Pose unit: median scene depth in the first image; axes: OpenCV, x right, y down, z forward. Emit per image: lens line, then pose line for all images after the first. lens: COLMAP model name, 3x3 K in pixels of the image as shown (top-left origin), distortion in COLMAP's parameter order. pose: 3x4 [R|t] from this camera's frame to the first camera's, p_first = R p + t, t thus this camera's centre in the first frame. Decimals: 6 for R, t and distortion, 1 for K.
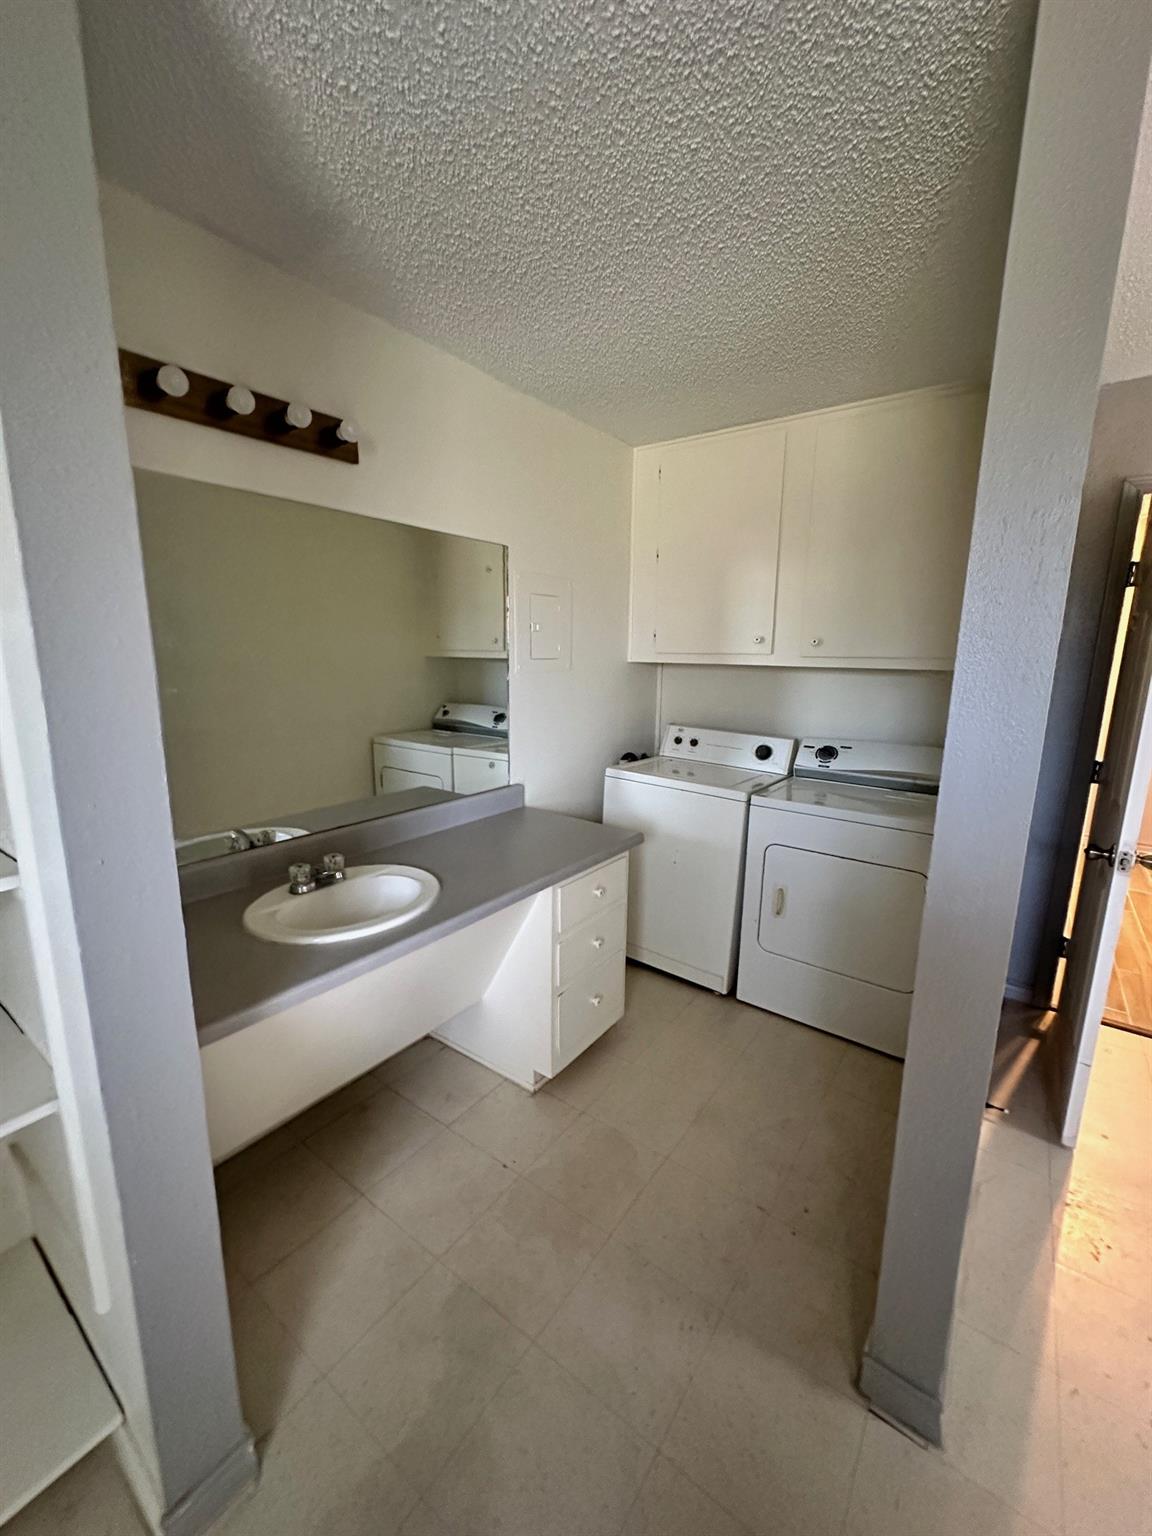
lens RADIAL K [[611.8, 0, 576.4], [0, 611.8, 767.2], [0, 0, 1]] dist [0.000989, -0.000134]
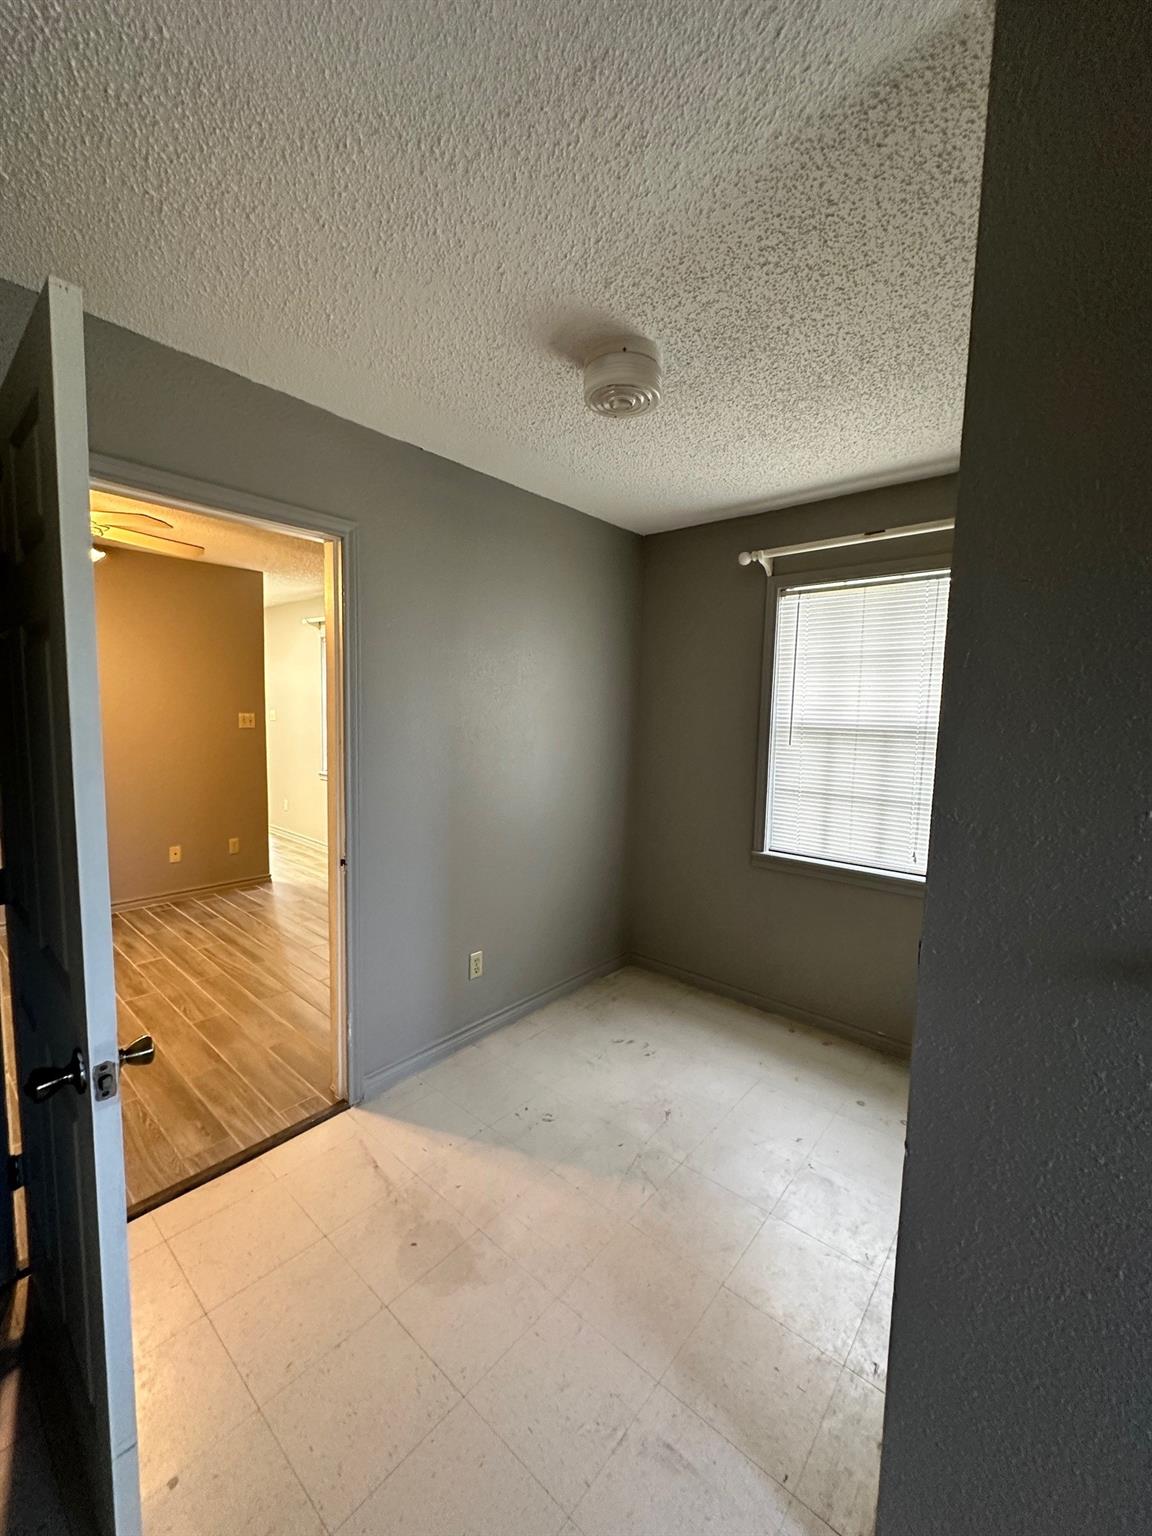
lens RADIAL K [[611.8, 0, 575.1], [0, 611.8, 763.5], [0, 0, 1]] dist [0.000989, -0.000134]
pose [[0.080191, -0.098051, 0.991945, 0.408648], [0.174995, 0.981079, 0.082830, -0.092325], [-0.981298, 0.166943, 0.095832, 0.481431]]
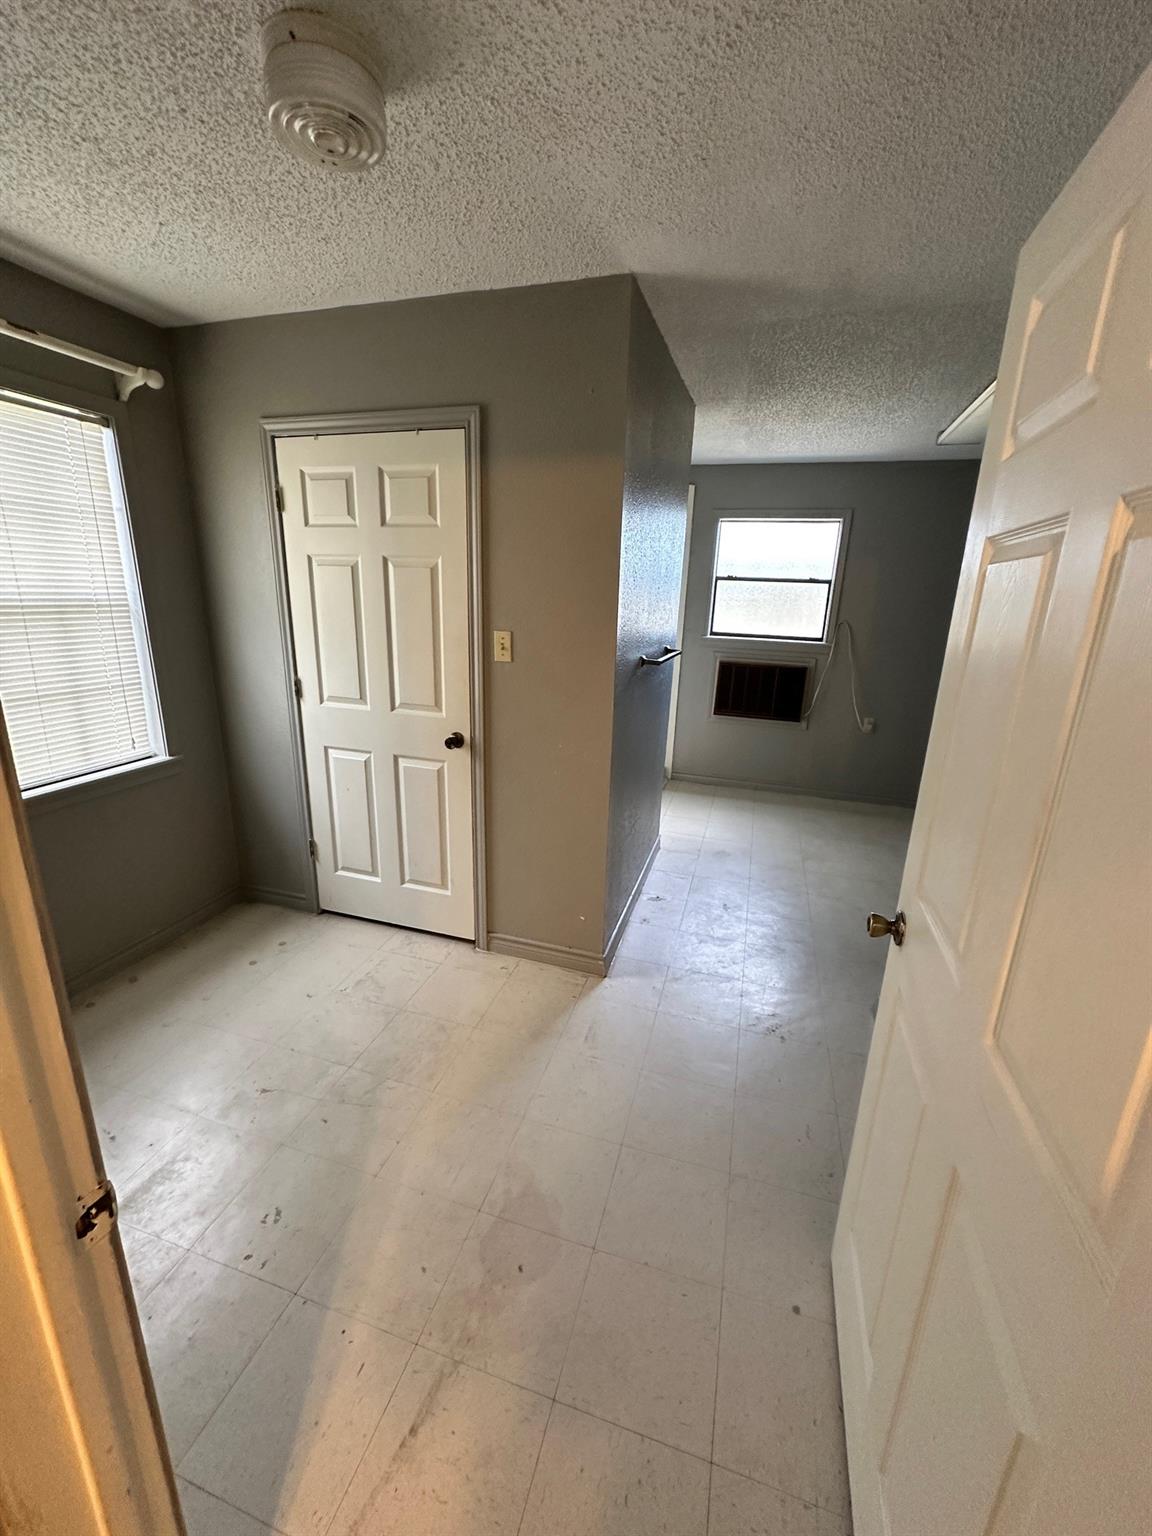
lens RADIAL K [[611.8, 0, 576.1], [0, 611.8, 765.2], [0, 0, 1]] dist [0.000989, -0.000134]
pose [[-0.943175, 0.048147, -0.328790, 0.803677], [-0.105597, 0.894732, 0.433940, -0.160048], [0.315072, 0.444001, -0.838805, 0.818286]]
